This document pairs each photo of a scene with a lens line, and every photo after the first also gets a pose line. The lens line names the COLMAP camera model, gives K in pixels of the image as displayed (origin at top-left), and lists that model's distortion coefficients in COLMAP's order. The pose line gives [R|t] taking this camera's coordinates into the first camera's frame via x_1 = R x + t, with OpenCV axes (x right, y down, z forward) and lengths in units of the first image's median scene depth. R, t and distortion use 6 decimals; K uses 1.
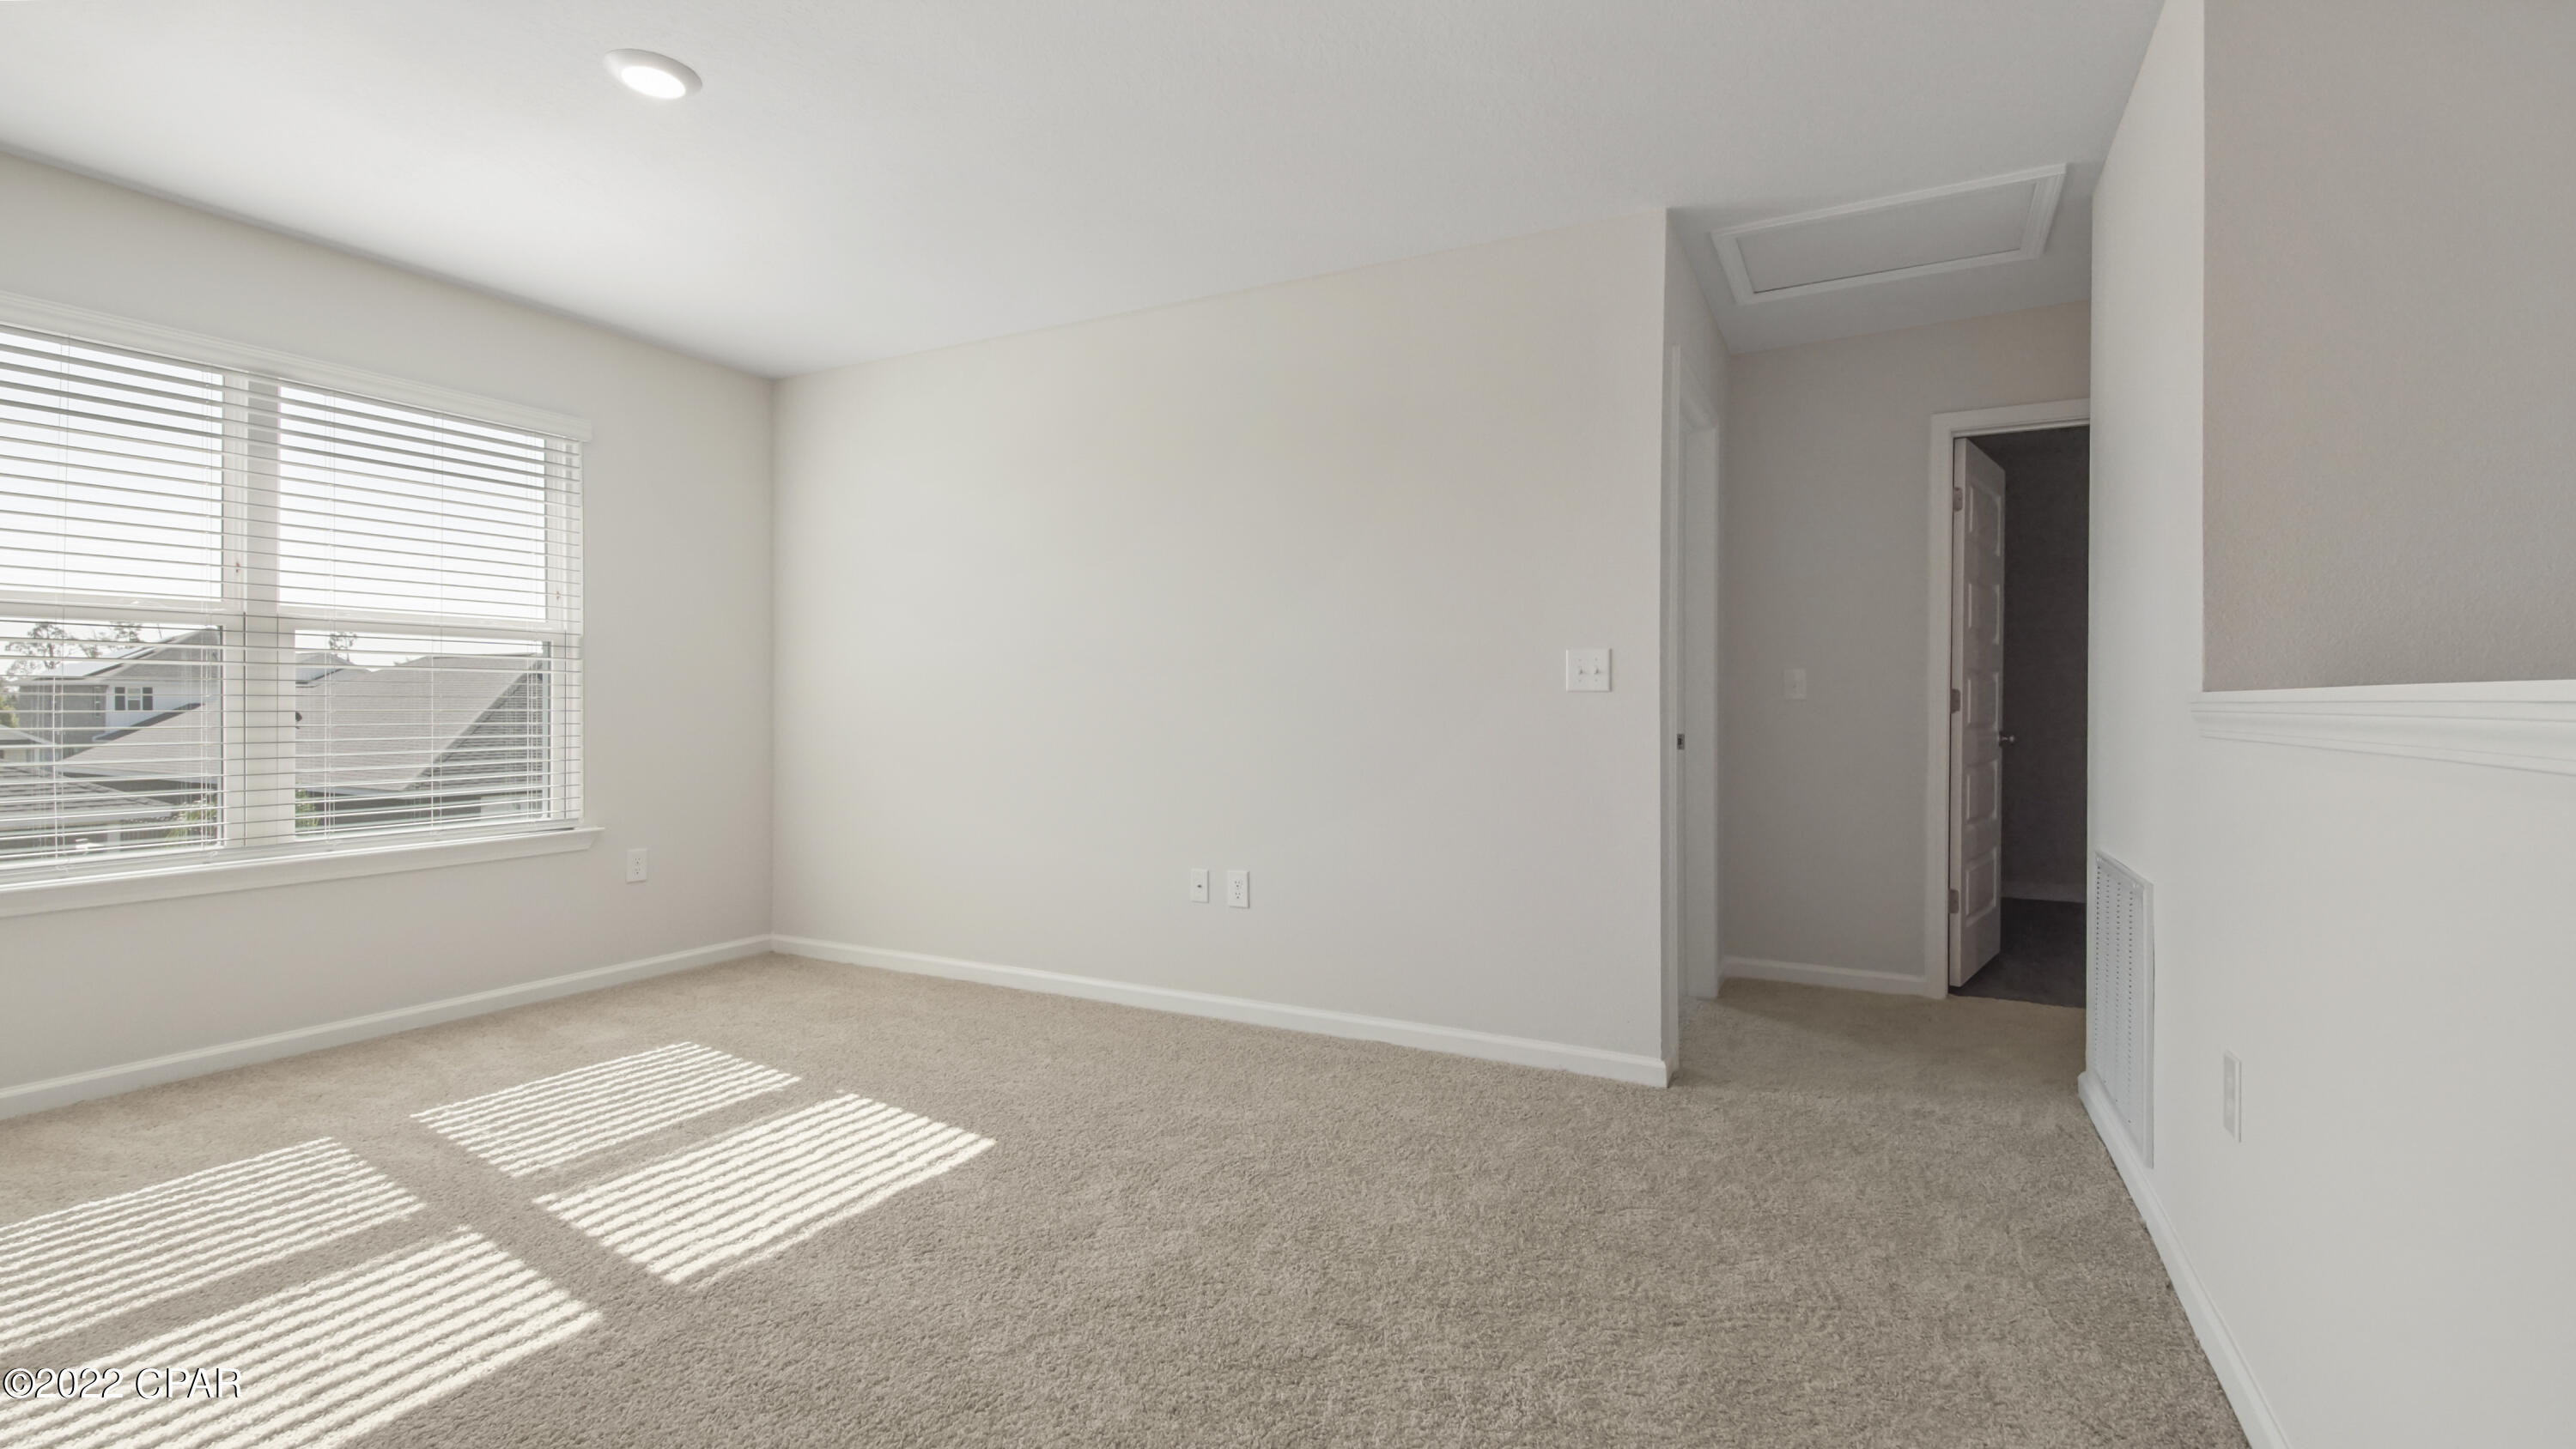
lens RADIAL K [[1115.1, 0, 1281.7], [0, 1115.1, 722.5], [0, 0, 1]] dist [0.042245, -0.025007]
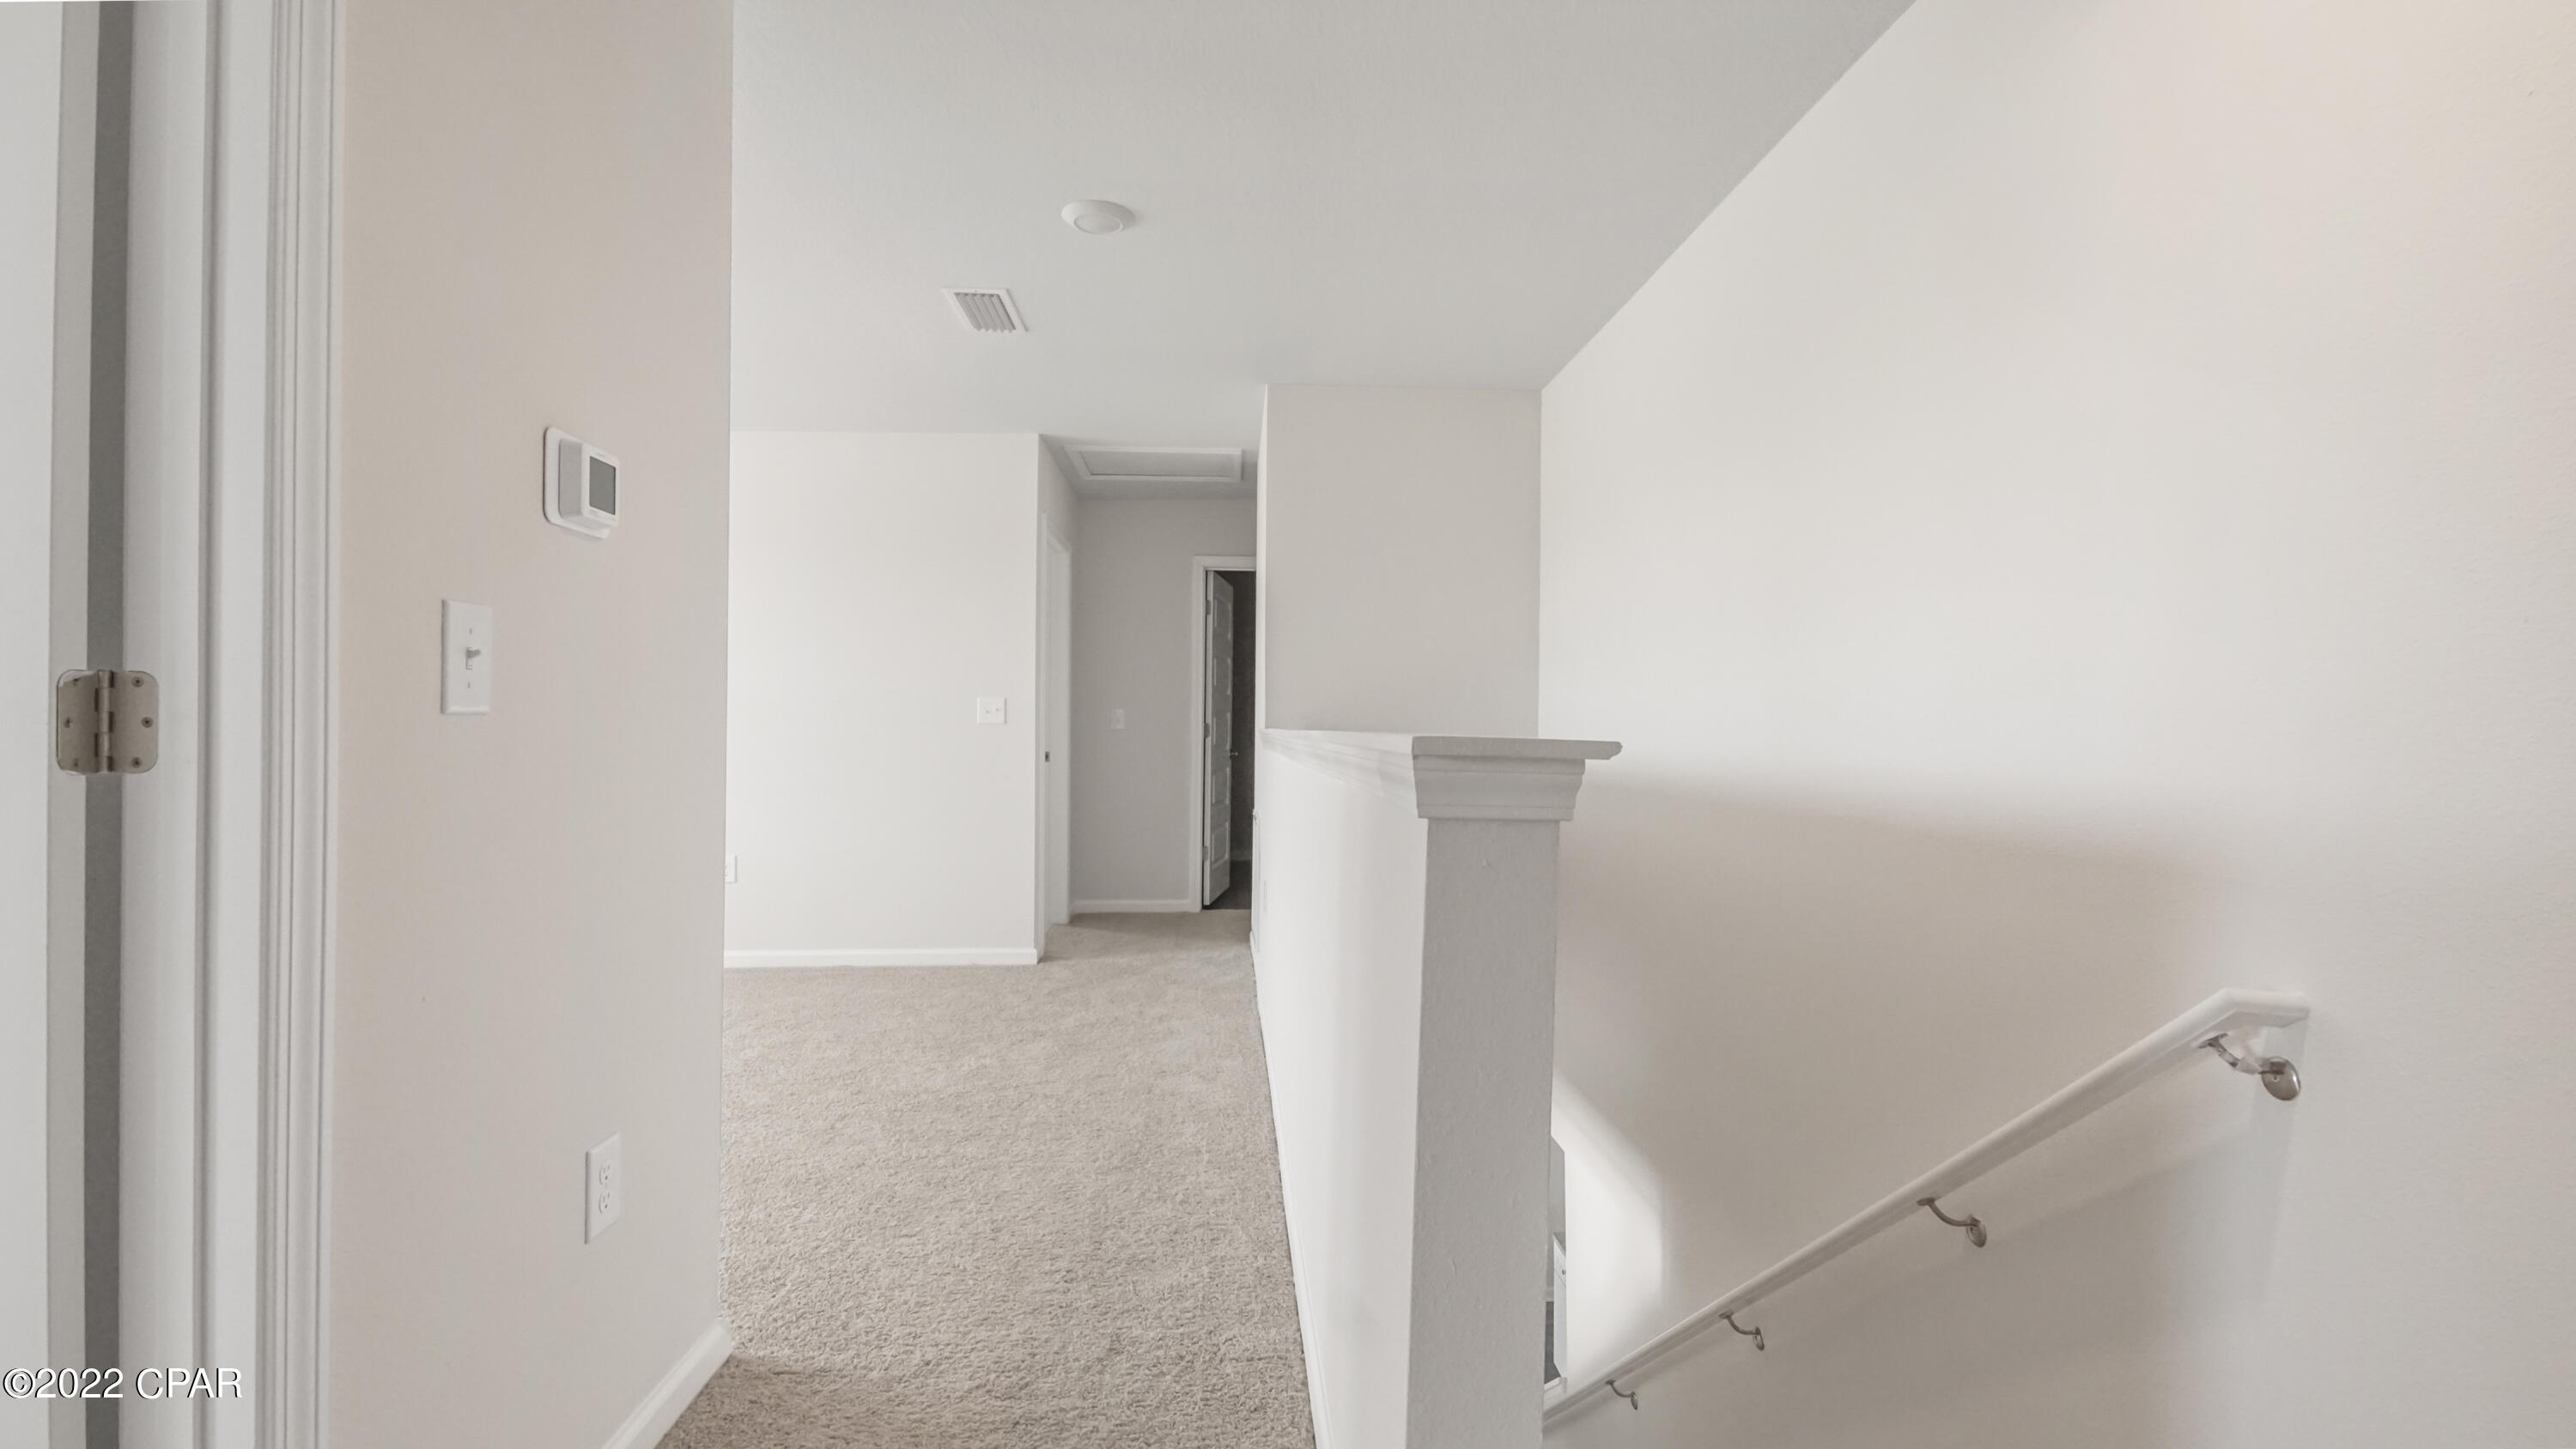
lens RADIAL K [[1115.1, 0, 1281.7], [0, 1115.1, 722.5], [0, 0, 1]] dist [0.042245, -0.025007]
pose [[0.852978, 0.009599, 0.521858, -0.226214], [0.001088, 0.999796, -0.020167, 0.002557], [-0.521945, 0.017770, 0.852794, -0.634607]]
